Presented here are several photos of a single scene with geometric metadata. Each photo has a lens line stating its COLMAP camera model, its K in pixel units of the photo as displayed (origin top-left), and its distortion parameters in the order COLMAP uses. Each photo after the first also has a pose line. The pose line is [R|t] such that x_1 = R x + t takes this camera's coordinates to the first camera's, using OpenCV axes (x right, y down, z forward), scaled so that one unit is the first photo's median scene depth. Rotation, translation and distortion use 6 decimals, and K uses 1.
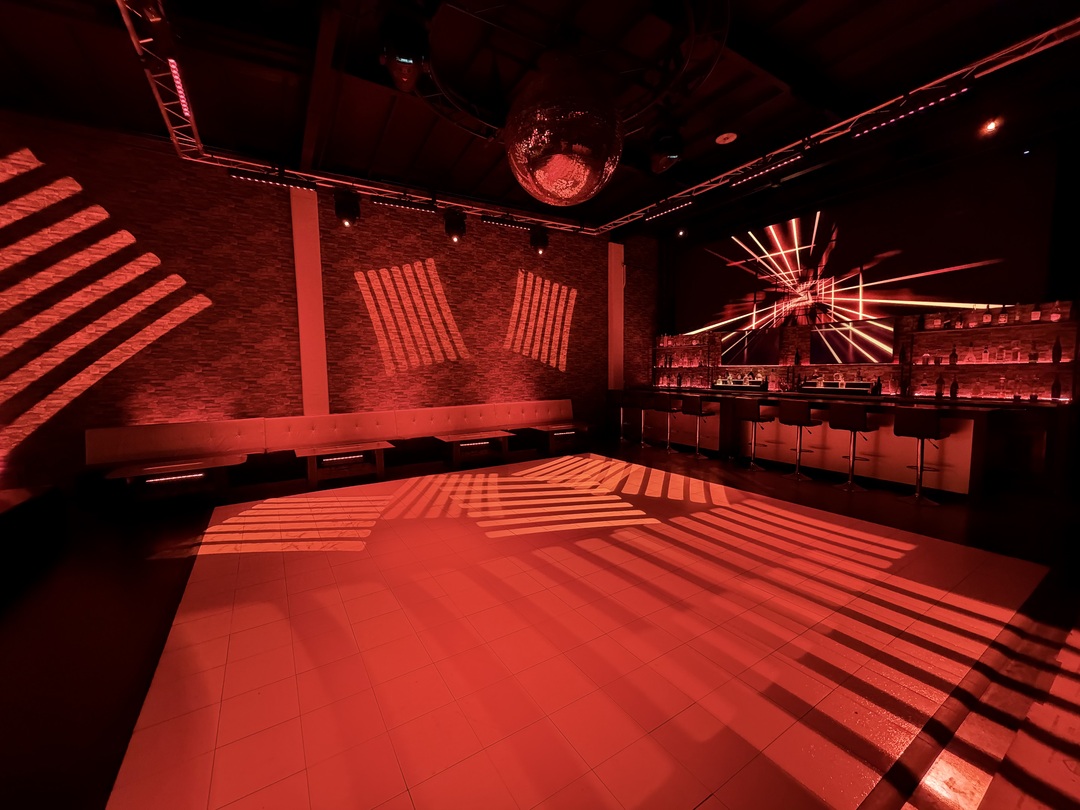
lens RADIAL K [[429.8, 0, 540.0], [0, 429.8, 405.0], [0, 0, 1]] dist [0.000208, -0.000036]
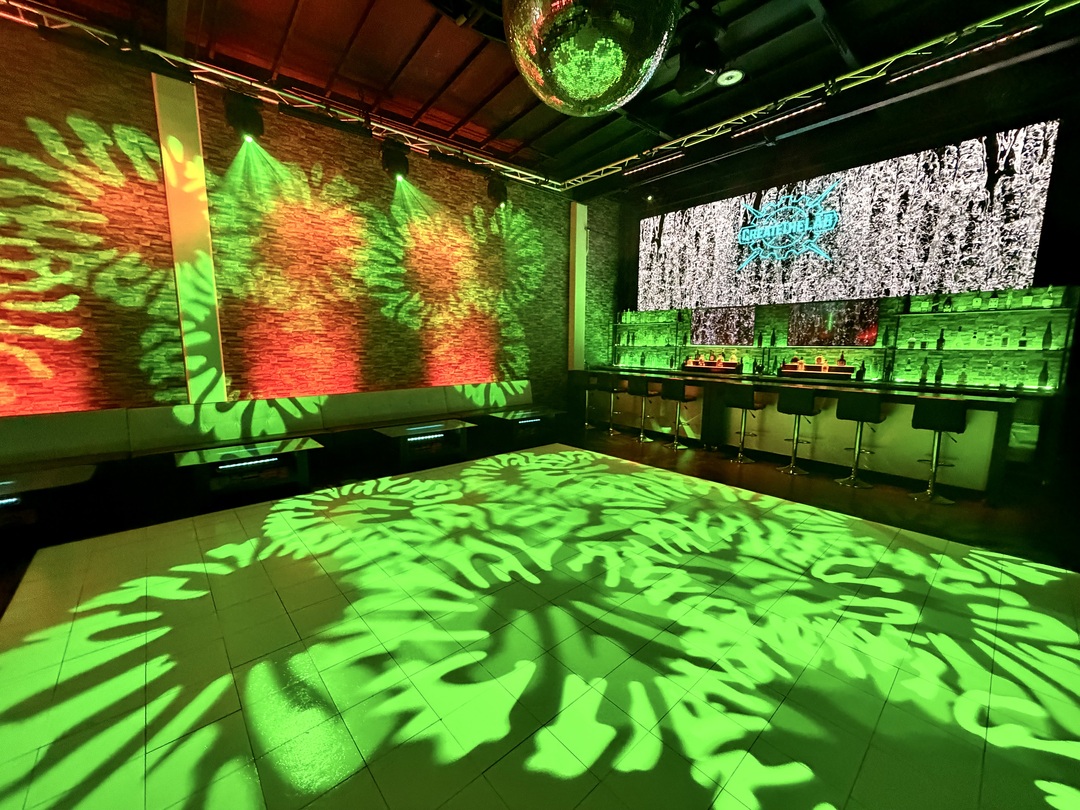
lens RADIAL K [[429.8, 0, 540.0], [0, 429.8, 405.0], [0, 0, 1]] dist [0.000208, -0.000036]
pose [[0.986155, -0.004842, 0.165754, -0.075049], [-0.004931, 0.998275, 0.058496, -0.019241], [-0.165751, -0.058504, 0.984431, 0.168401]]
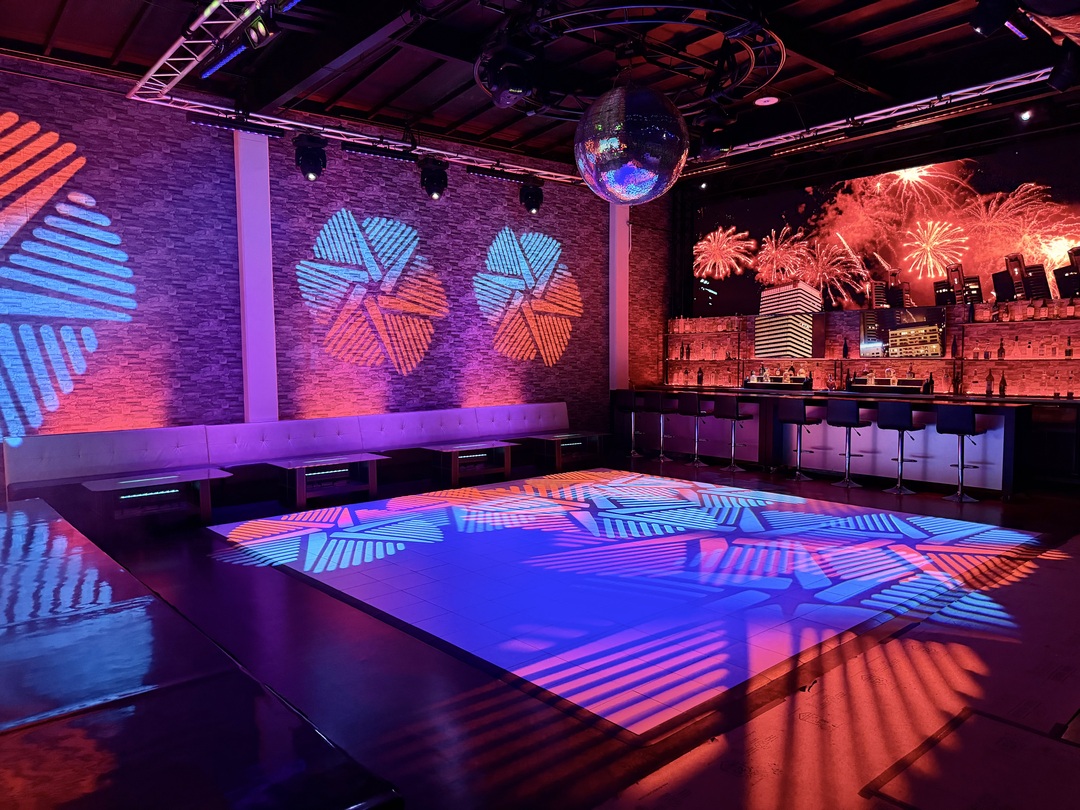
lens RADIAL K [[765.3, 0, 540.0], [0, 765.3, 405.0], [0, 0, 1]] dist [0.075746, -0.101698]
pose [[0.987234, -0.005129, 0.159197, -0.254836], [0.008517, 0.999751, -0.020611, 0.026210], [-0.159051, 0.021704, 0.987032, -0.434311]]
